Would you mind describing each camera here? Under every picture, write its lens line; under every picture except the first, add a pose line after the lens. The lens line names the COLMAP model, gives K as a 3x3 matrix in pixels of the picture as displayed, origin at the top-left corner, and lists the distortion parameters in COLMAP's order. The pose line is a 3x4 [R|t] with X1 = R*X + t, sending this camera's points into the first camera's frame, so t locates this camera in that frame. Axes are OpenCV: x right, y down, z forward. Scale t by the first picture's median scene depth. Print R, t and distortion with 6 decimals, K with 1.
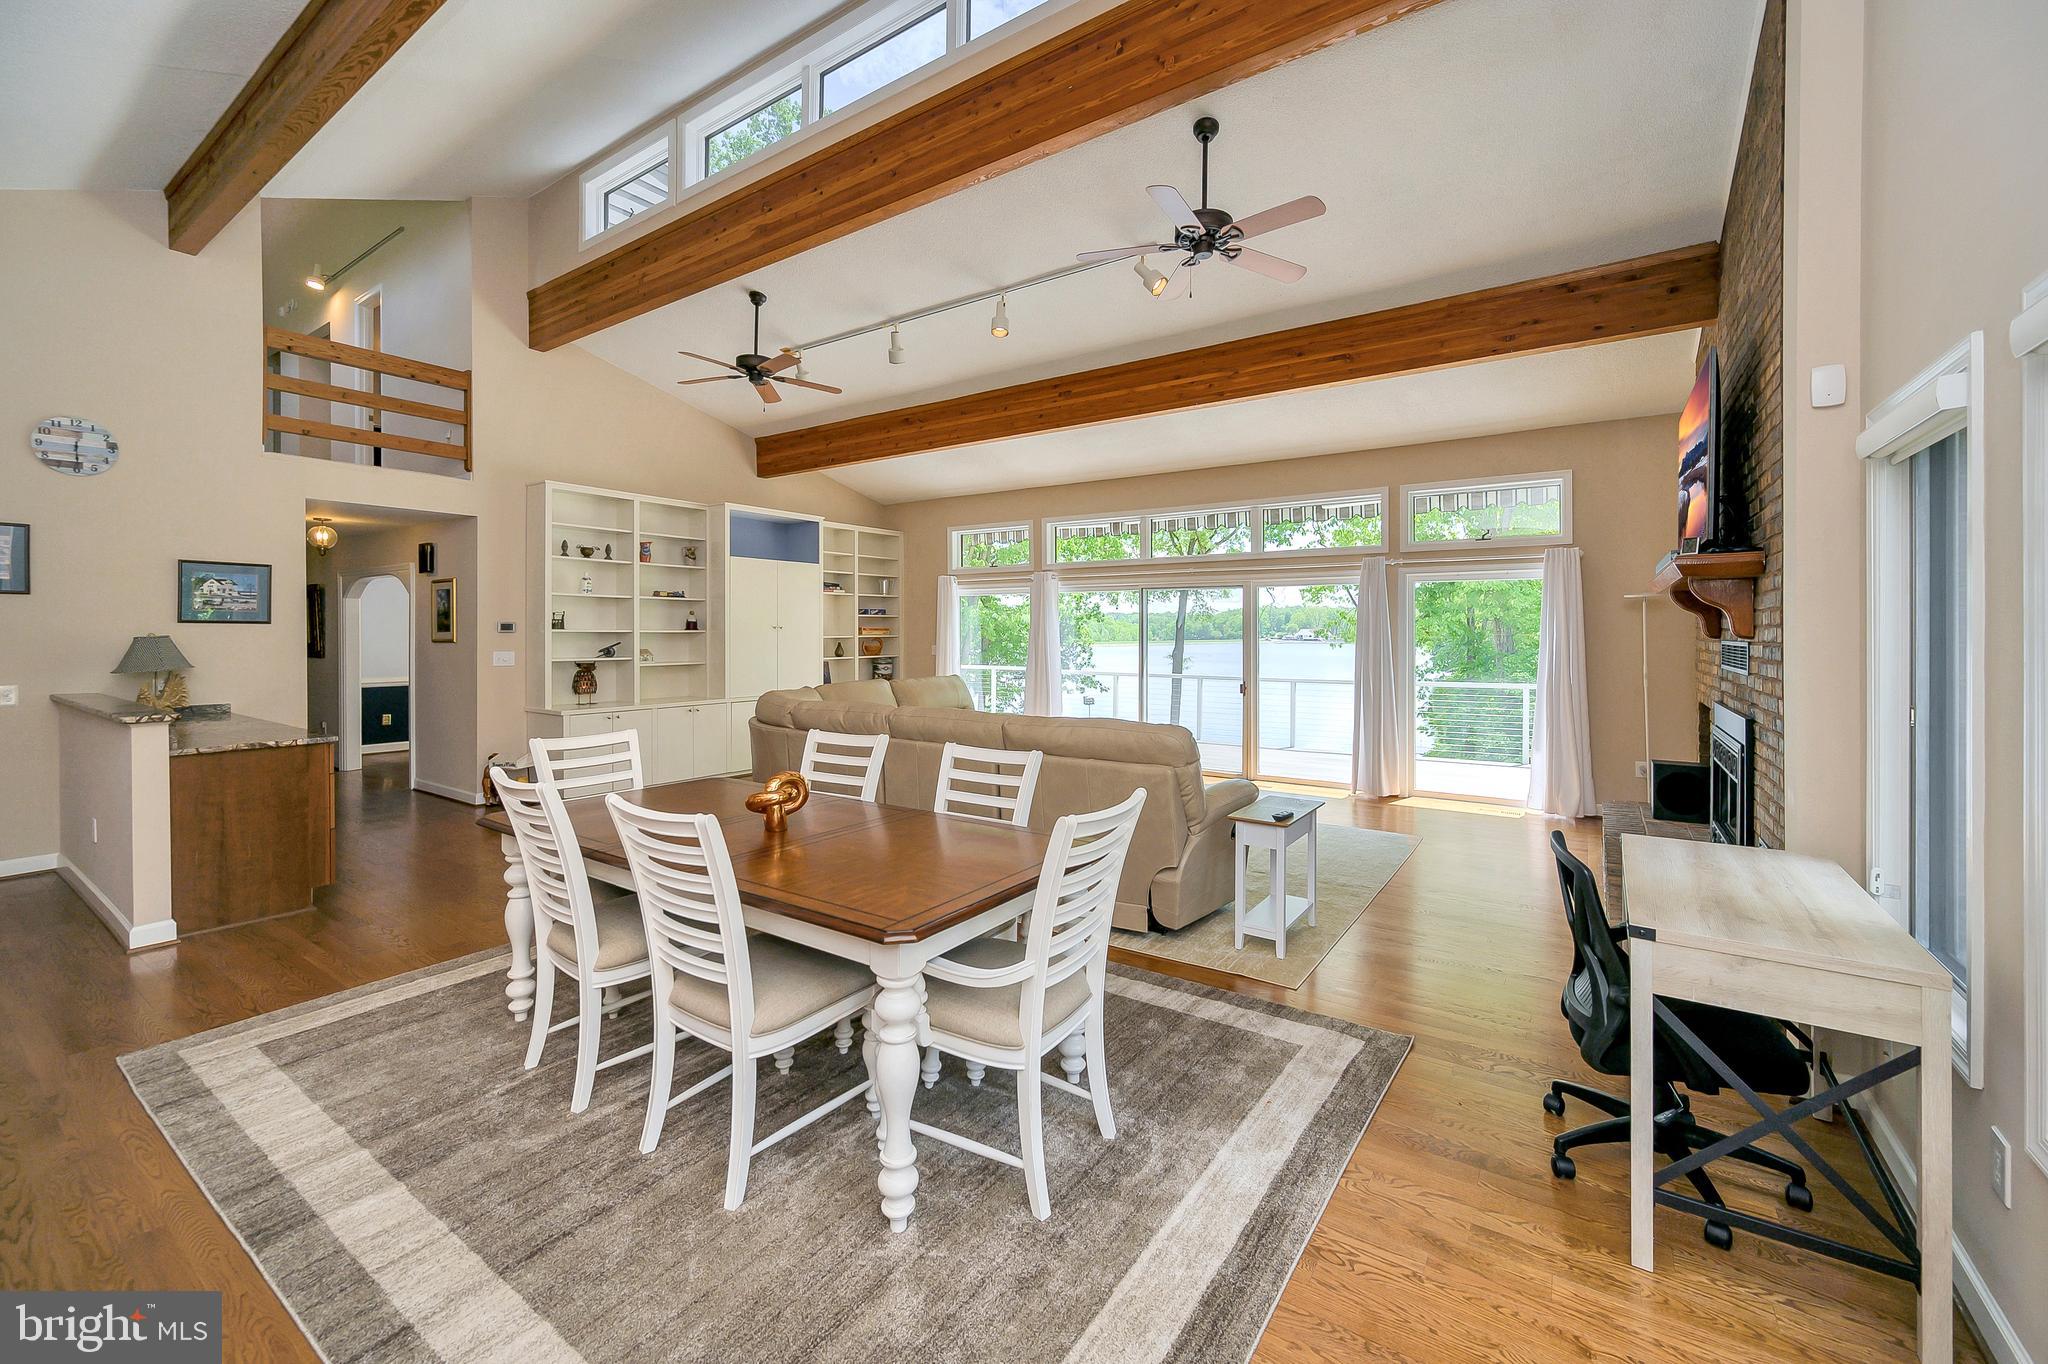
lens RADIAL K [[825.6, 0, 1029.7], [0, 825.6, 637.0], [0, 0, 1]] dist [-0.000331, 0.000089]
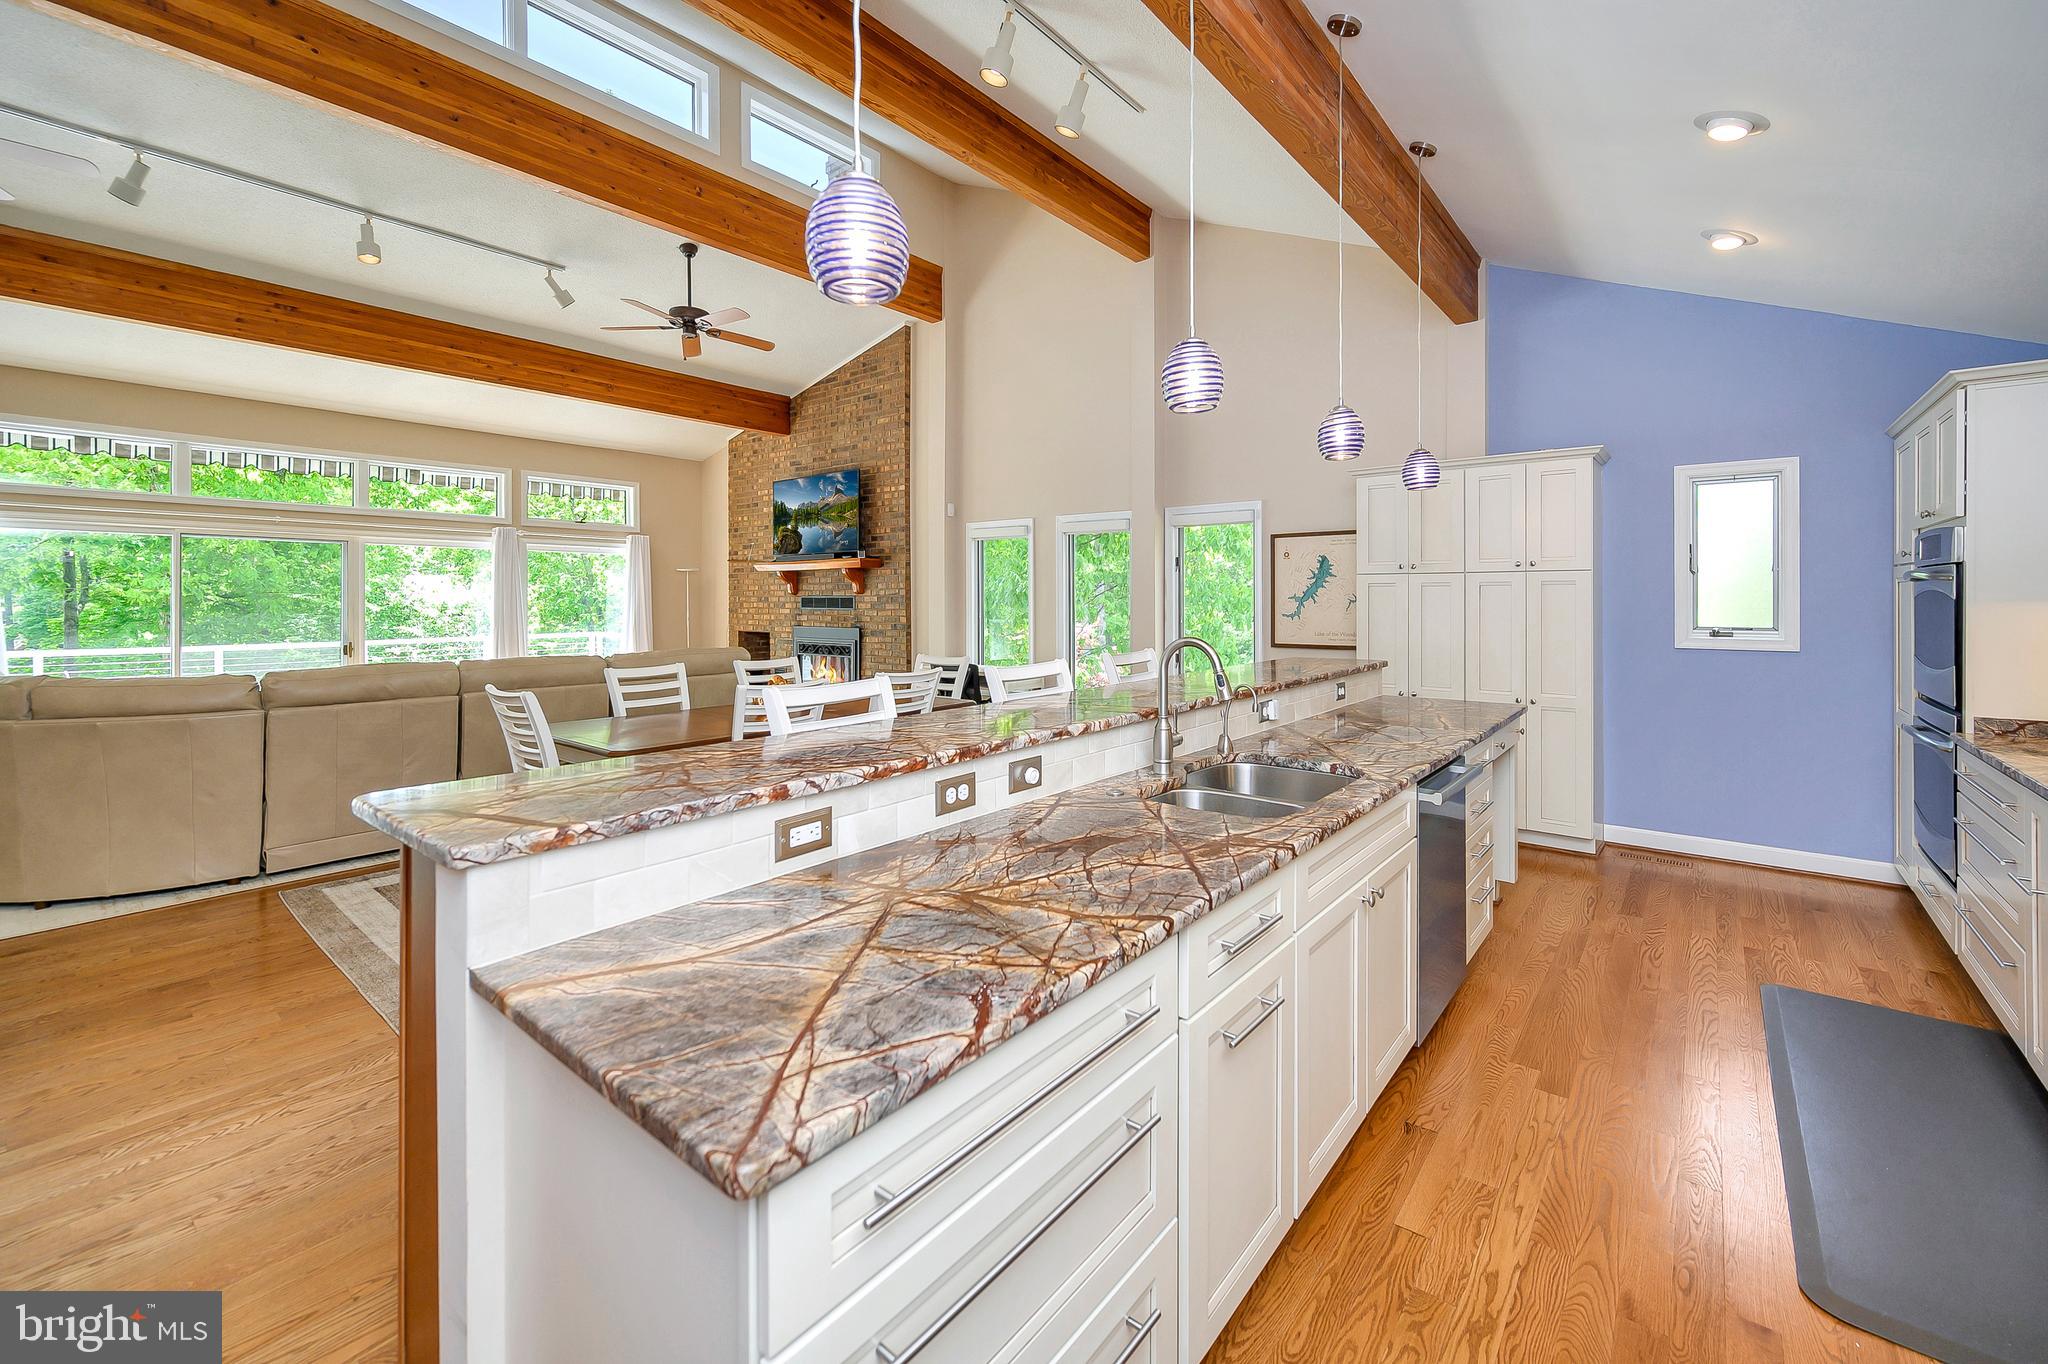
lens RADIAL K [[849.8, 0, 1030.7], [0, 849.8, 596.7], [0, 0, 1]] dist [-0.000664, 0.000024]
pose [[0.077361, -0.000851, 0.997003, -0.695985], [0.005662, 0.999984, 0.000415, 0.006097], [-0.996987, 0.005613, 0.077365, 0.151556]]
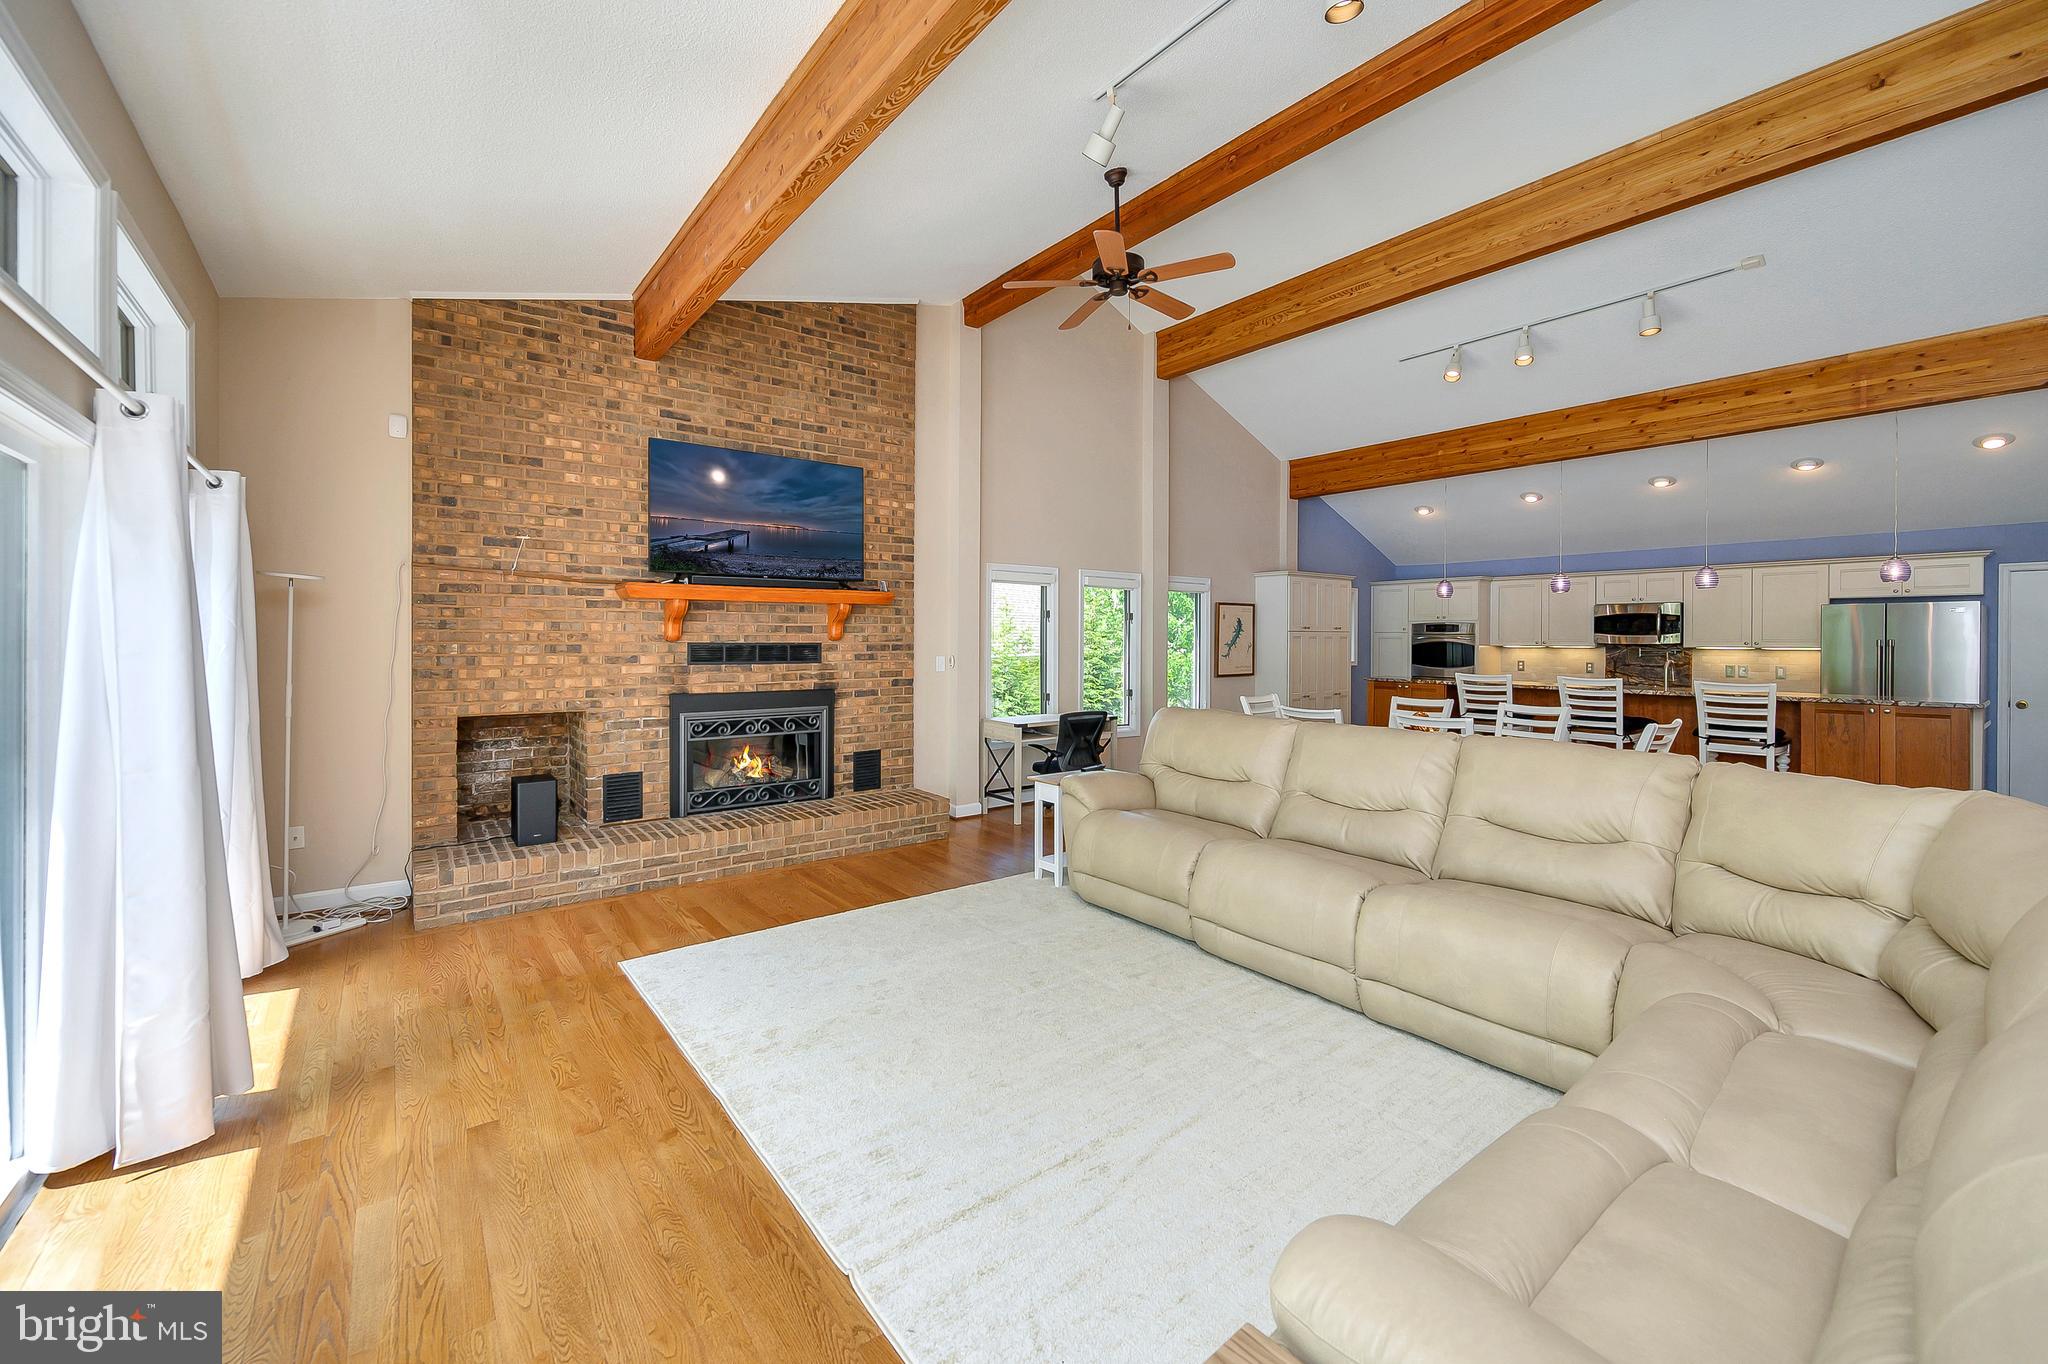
lens RADIAL K [[825.6, 0, 1029.7], [0, 825.6, 637.0], [0, 0, 1]] dist [-0.000331, 0.000089]
pose [[-0.948590, -0.008246, 0.316400, -0.017116], [-0.007011, 0.999963, 0.005044, -0.005513], [-0.316430, 0.002566, -0.948612, 1.136972]]
